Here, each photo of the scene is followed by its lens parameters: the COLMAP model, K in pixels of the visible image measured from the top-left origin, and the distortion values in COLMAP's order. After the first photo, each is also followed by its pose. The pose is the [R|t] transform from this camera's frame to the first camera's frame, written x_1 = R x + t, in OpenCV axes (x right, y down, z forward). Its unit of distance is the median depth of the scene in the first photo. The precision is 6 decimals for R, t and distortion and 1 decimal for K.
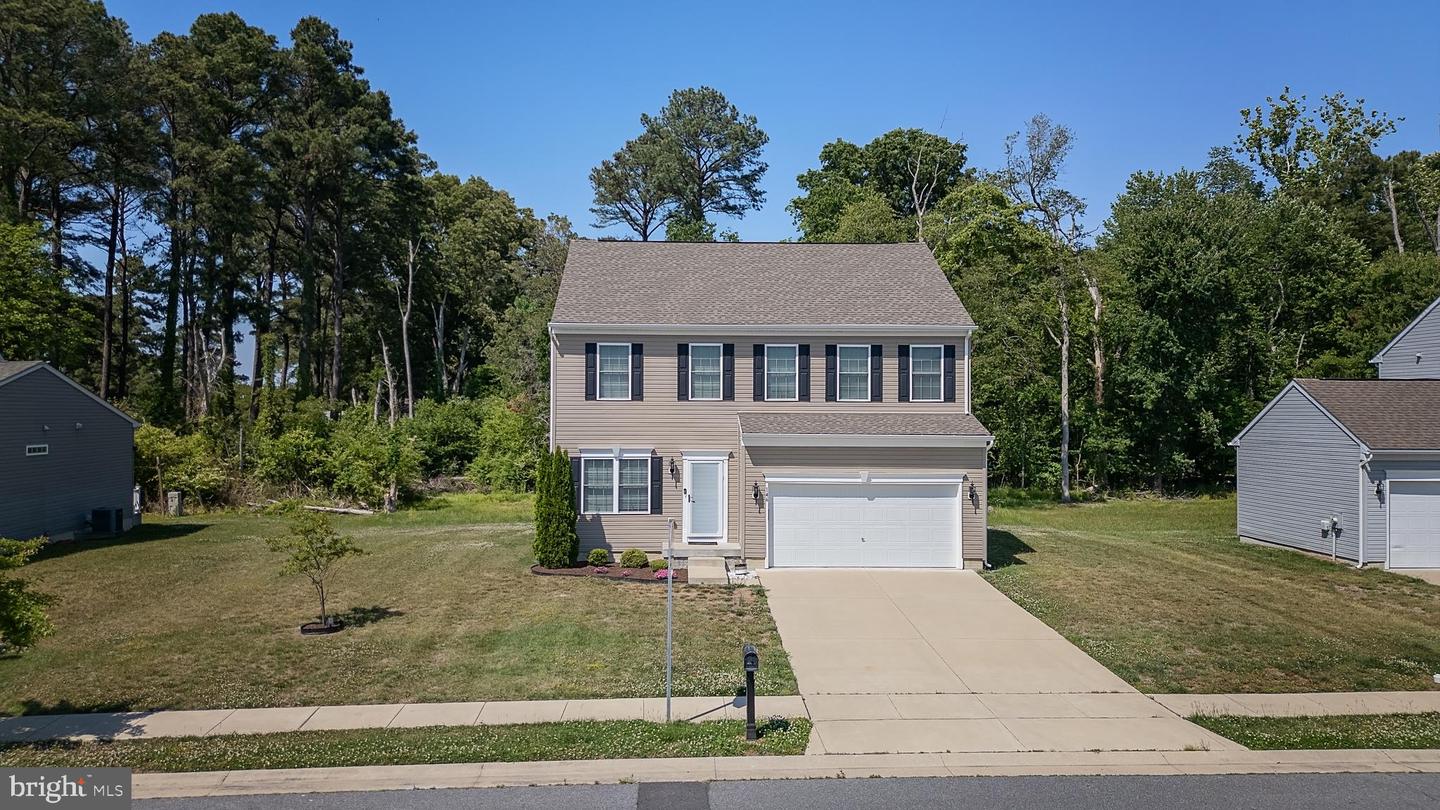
lens RADIAL K [[1015.2, 0, 716.7], [0, 1015.2, 394.3], [0, 0, 1]] dist [0.058799, -0.066728]
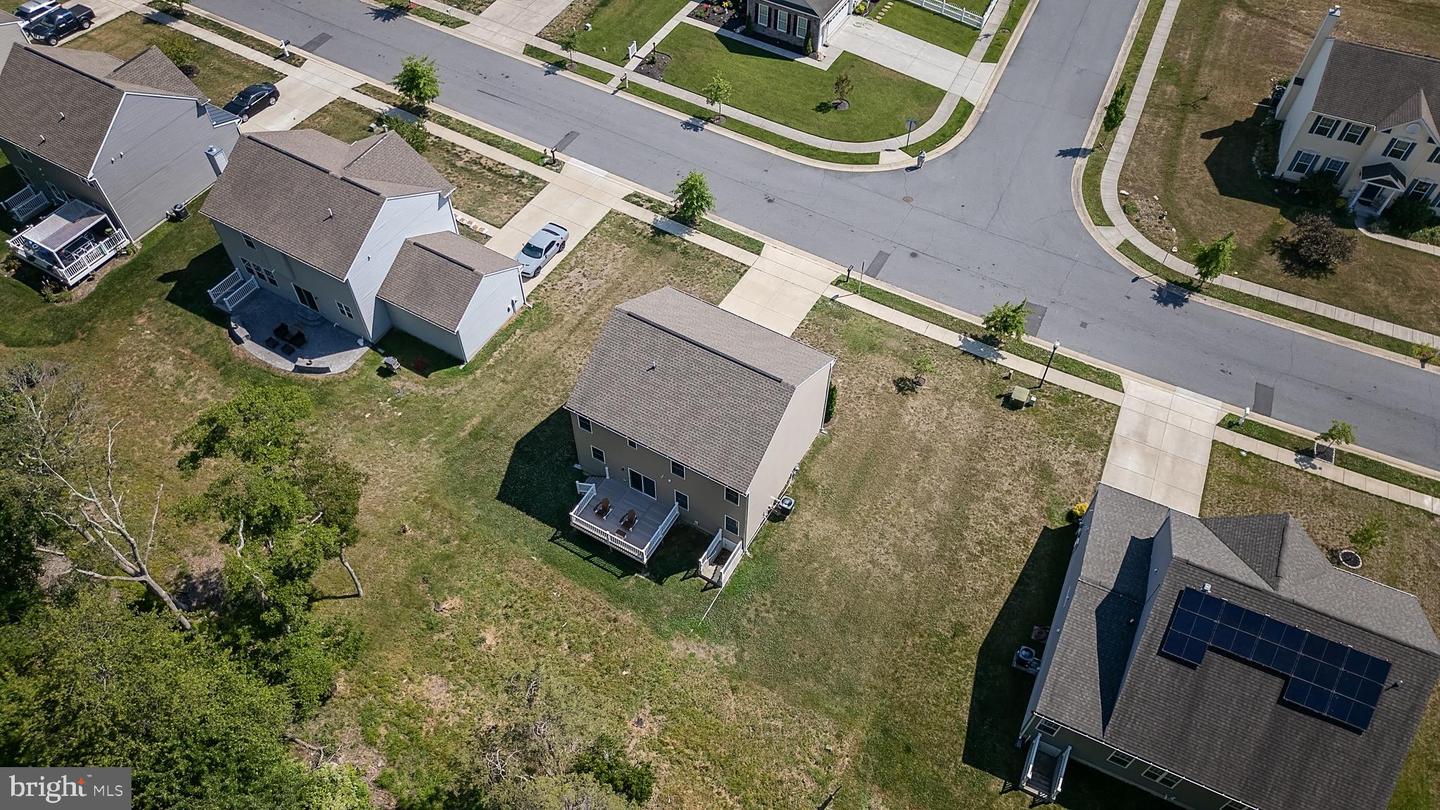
lens RADIAL K [[1015.2, 0, 716.7], [0, 1015.2, 394.3], [0, 0, 1]] dist [0.058799, -0.066728]
pose [[-0.845548, -0.425978, 0.321856, -0.670653], [-0.022422, 0.630640, 0.775751, -1.676287], [-0.533428, 0.648719, -0.542788, 2.328974]]
